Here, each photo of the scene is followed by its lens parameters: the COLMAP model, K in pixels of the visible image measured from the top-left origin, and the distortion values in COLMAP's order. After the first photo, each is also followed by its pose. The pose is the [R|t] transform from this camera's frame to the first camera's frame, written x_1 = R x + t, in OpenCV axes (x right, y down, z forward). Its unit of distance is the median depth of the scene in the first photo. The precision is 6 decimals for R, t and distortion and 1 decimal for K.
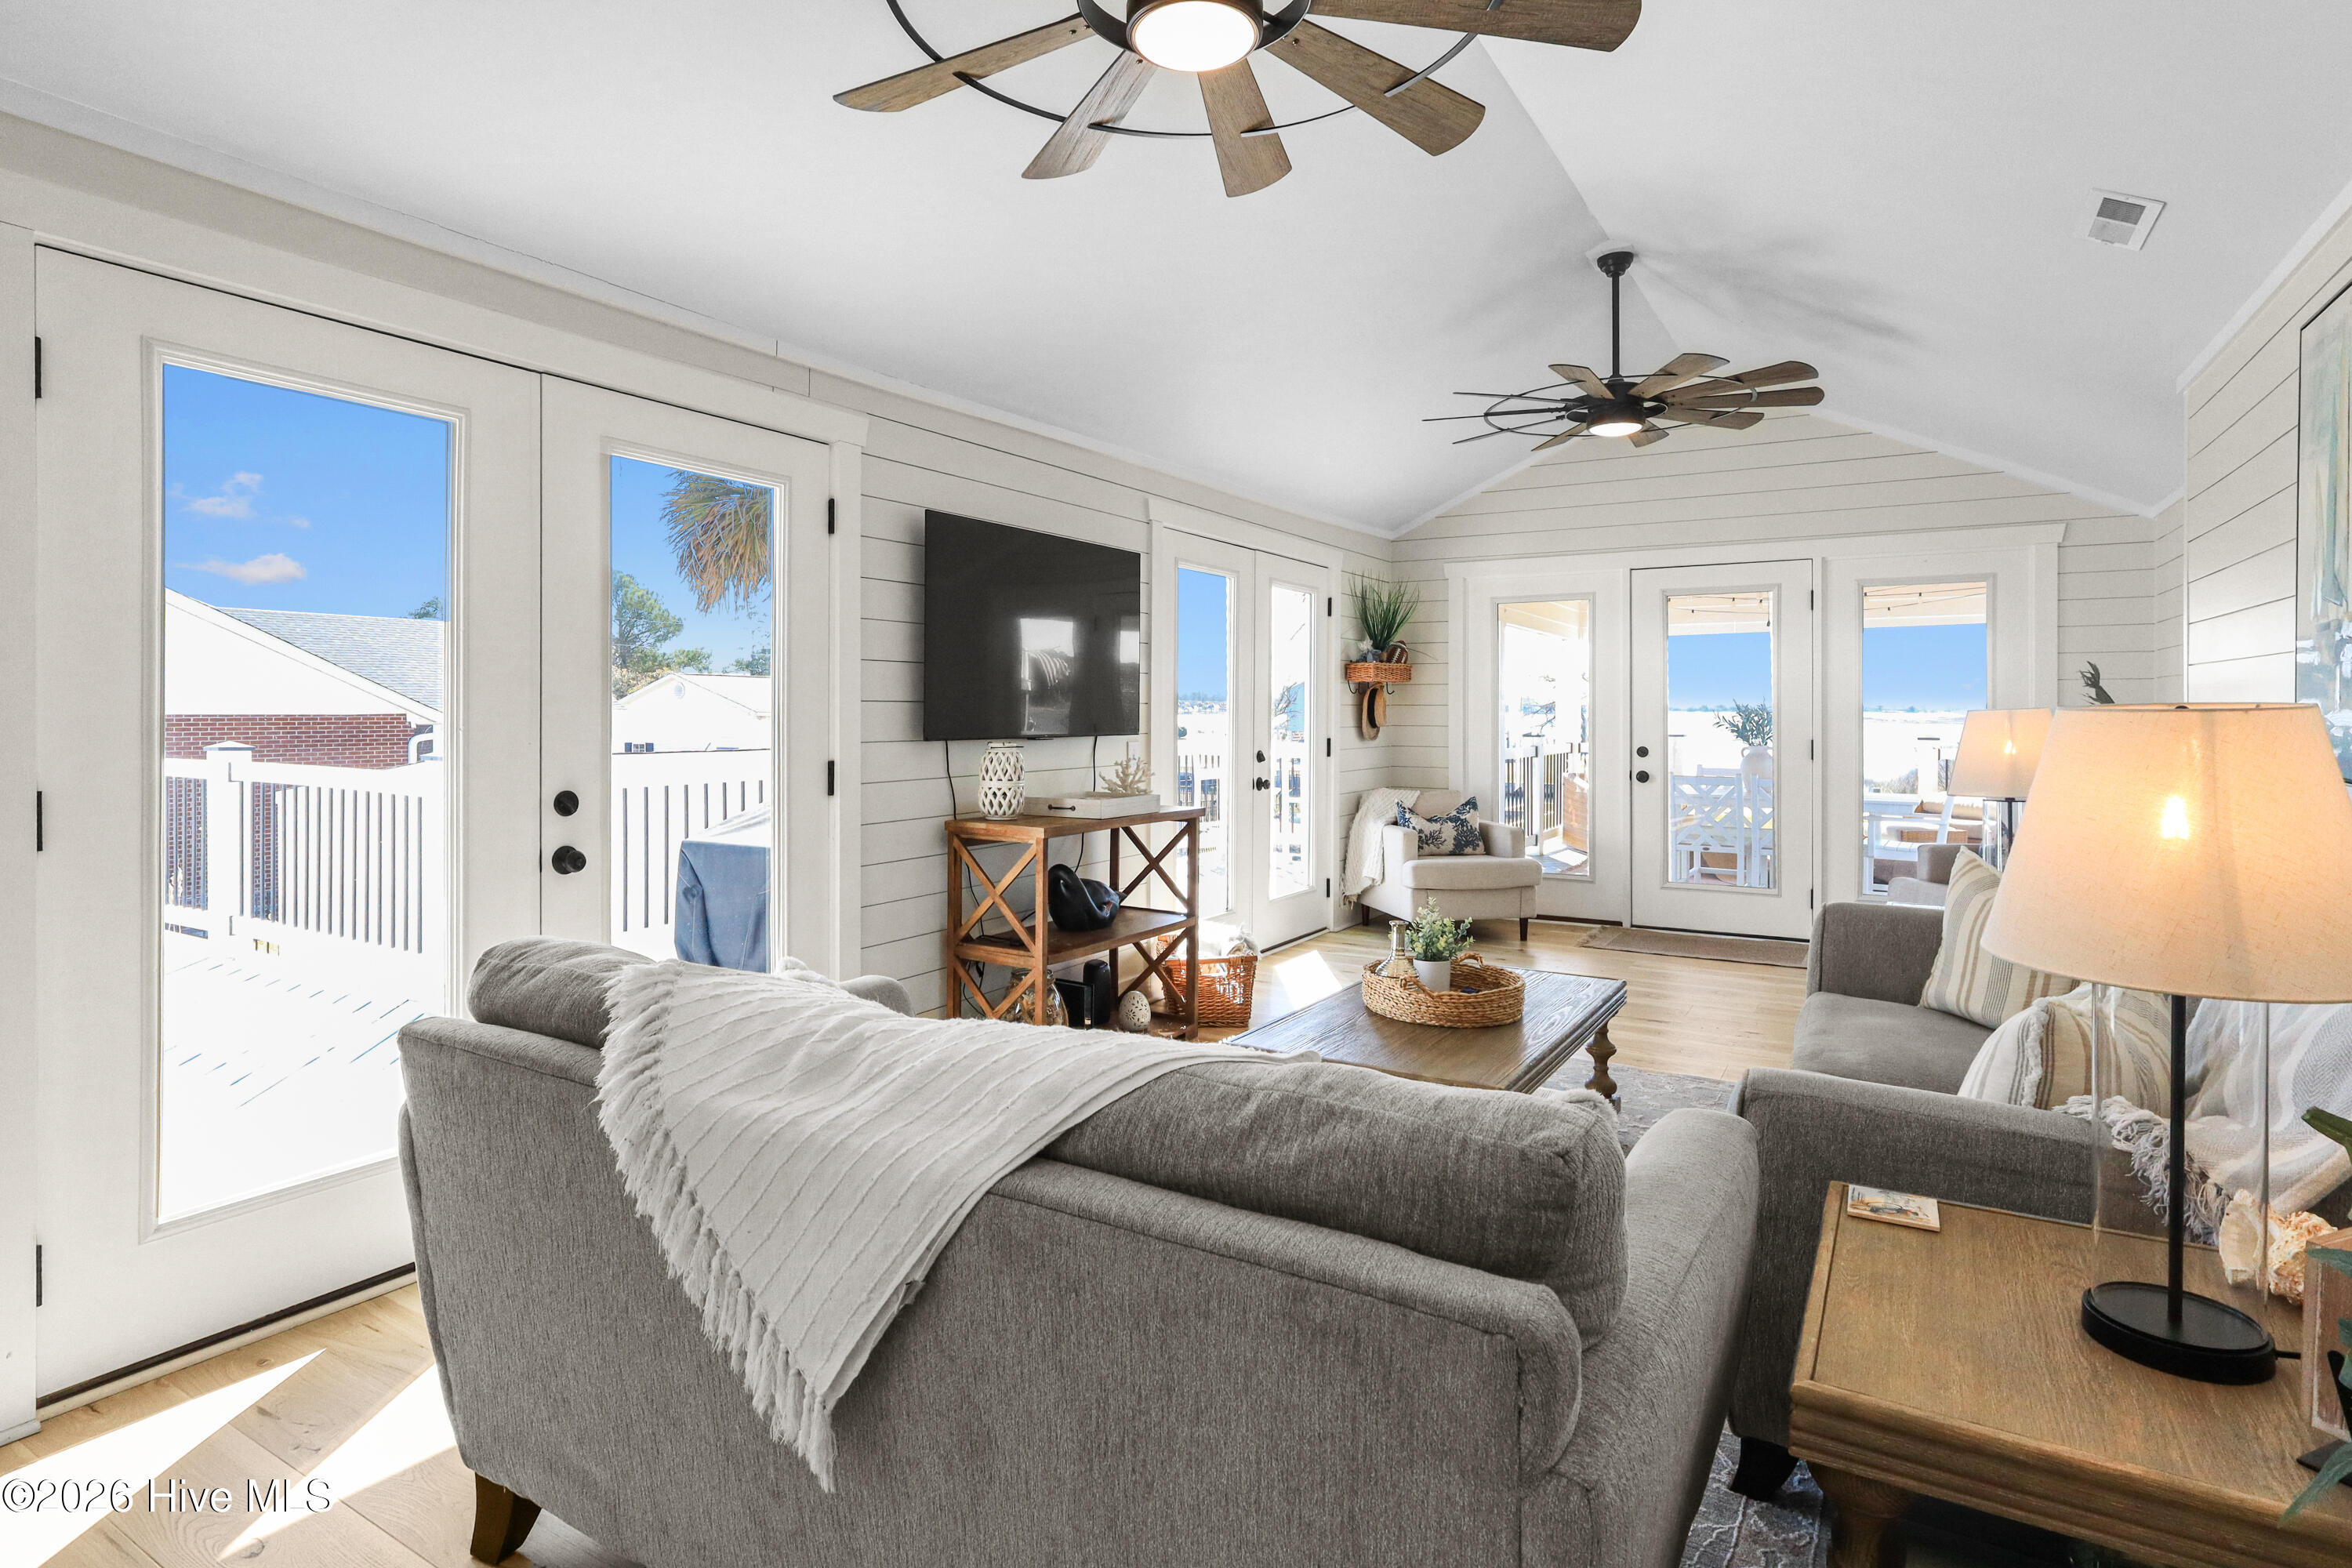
lens RADIAL K [[1228.4, 0, 1167.6], [0, 1228.4, 713.7], [0, 0, 1]] dist [-0.002212, 0.000056]
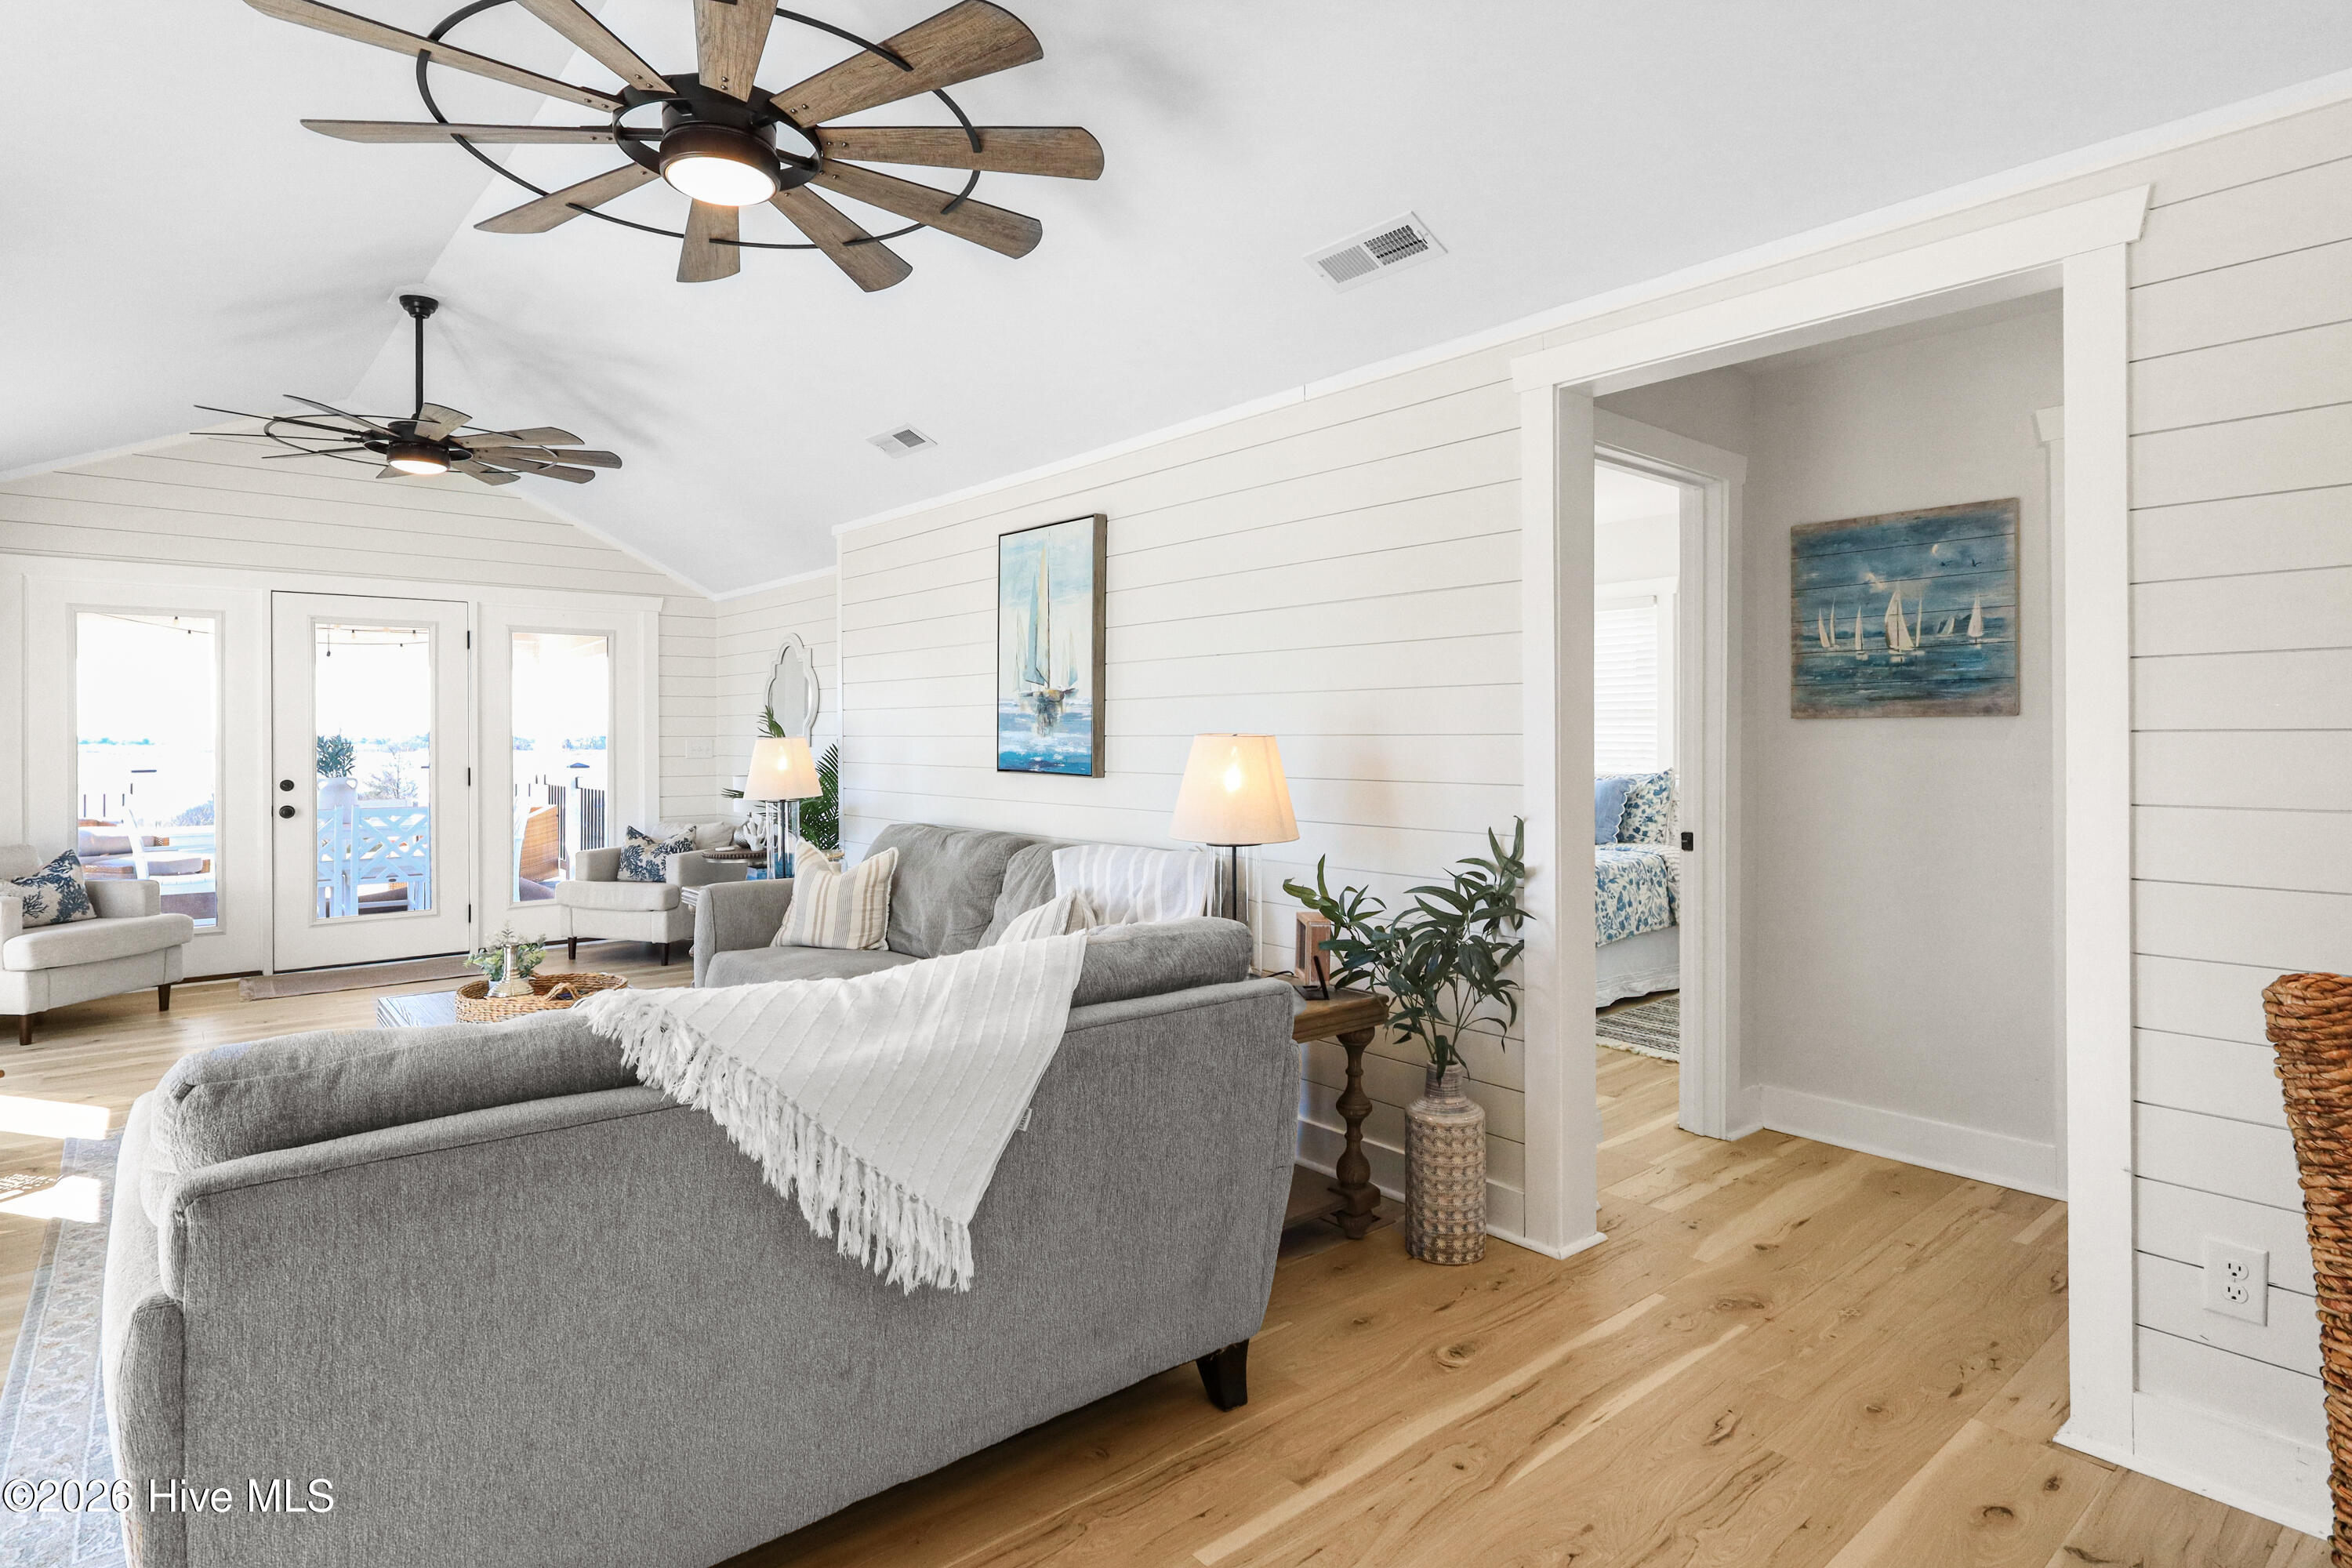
lens RADIAL K [[1213.5, 0, 1172.0], [0, 1213.5, 729.2], [0, 0, 1]] dist [-0.001064, 0.000013]
pose [[0.317243, 0.004666, 0.948333, -0.530238], [0.007428, 0.999945, -0.007405, -0.000467], [-0.948315, 0.009393, 0.317191, 0.112508]]
